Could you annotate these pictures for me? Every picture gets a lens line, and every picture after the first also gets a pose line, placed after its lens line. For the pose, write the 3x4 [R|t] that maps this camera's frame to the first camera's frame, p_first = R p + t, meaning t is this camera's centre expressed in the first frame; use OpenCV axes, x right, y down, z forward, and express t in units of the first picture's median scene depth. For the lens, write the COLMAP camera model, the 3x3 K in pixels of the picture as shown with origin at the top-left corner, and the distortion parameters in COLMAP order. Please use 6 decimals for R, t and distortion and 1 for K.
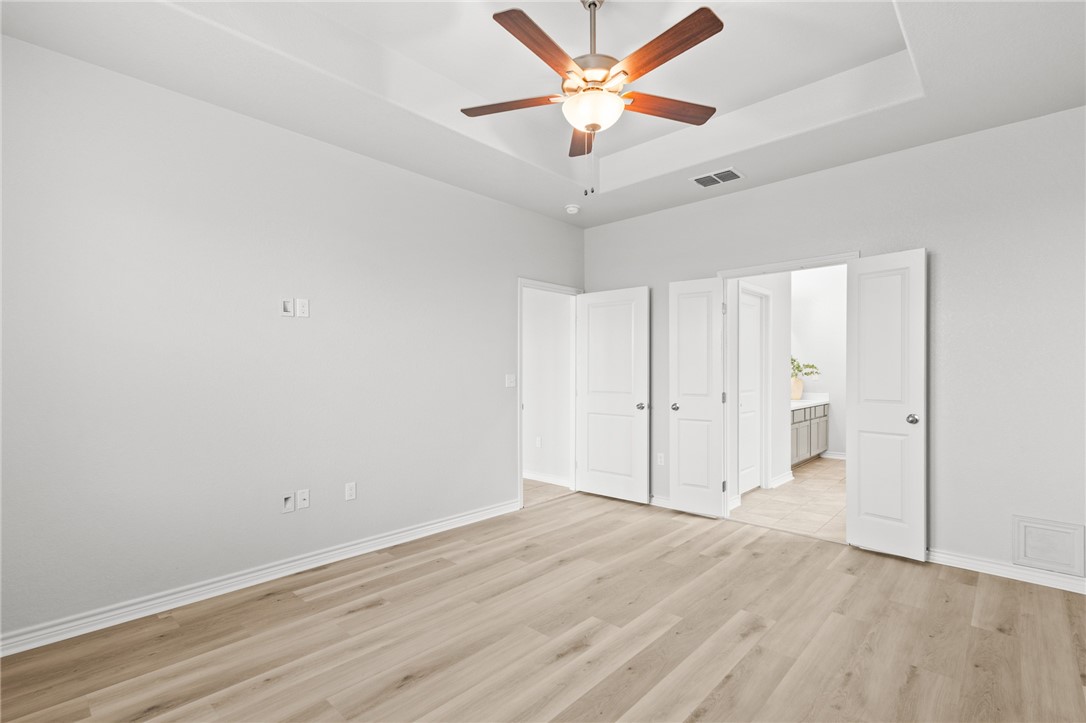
lens RADIAL K [[501.7, 0, 543.6], [0, 501.7, 366.9], [0, 0, 1]] dist [0.011736, -0.003760]
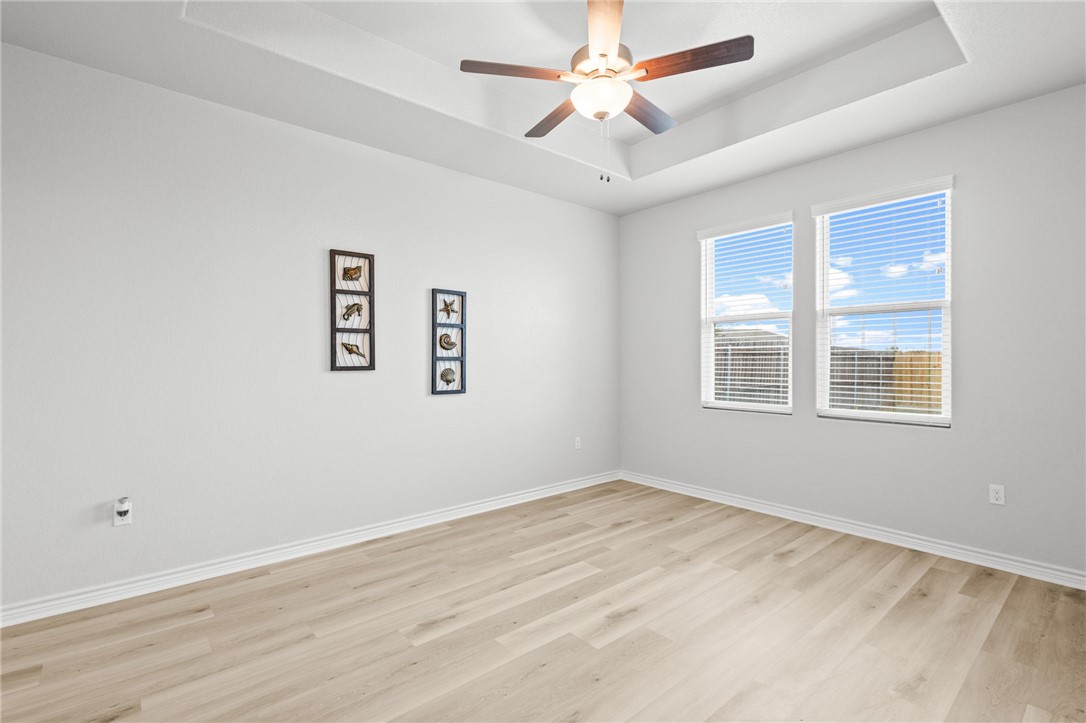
lens RADIAL K [[501.7, 0, 543.3], [0, 501.7, 362.4], [0, 0, 1]] dist [0.011736, -0.003760]
pose [[-0.993720, 0.002384, 0.111870, 0.100638], [0.002153, 0.999995, -0.002185, 0.019874], [-0.111875, -0.001931, -0.993720, 2.017110]]
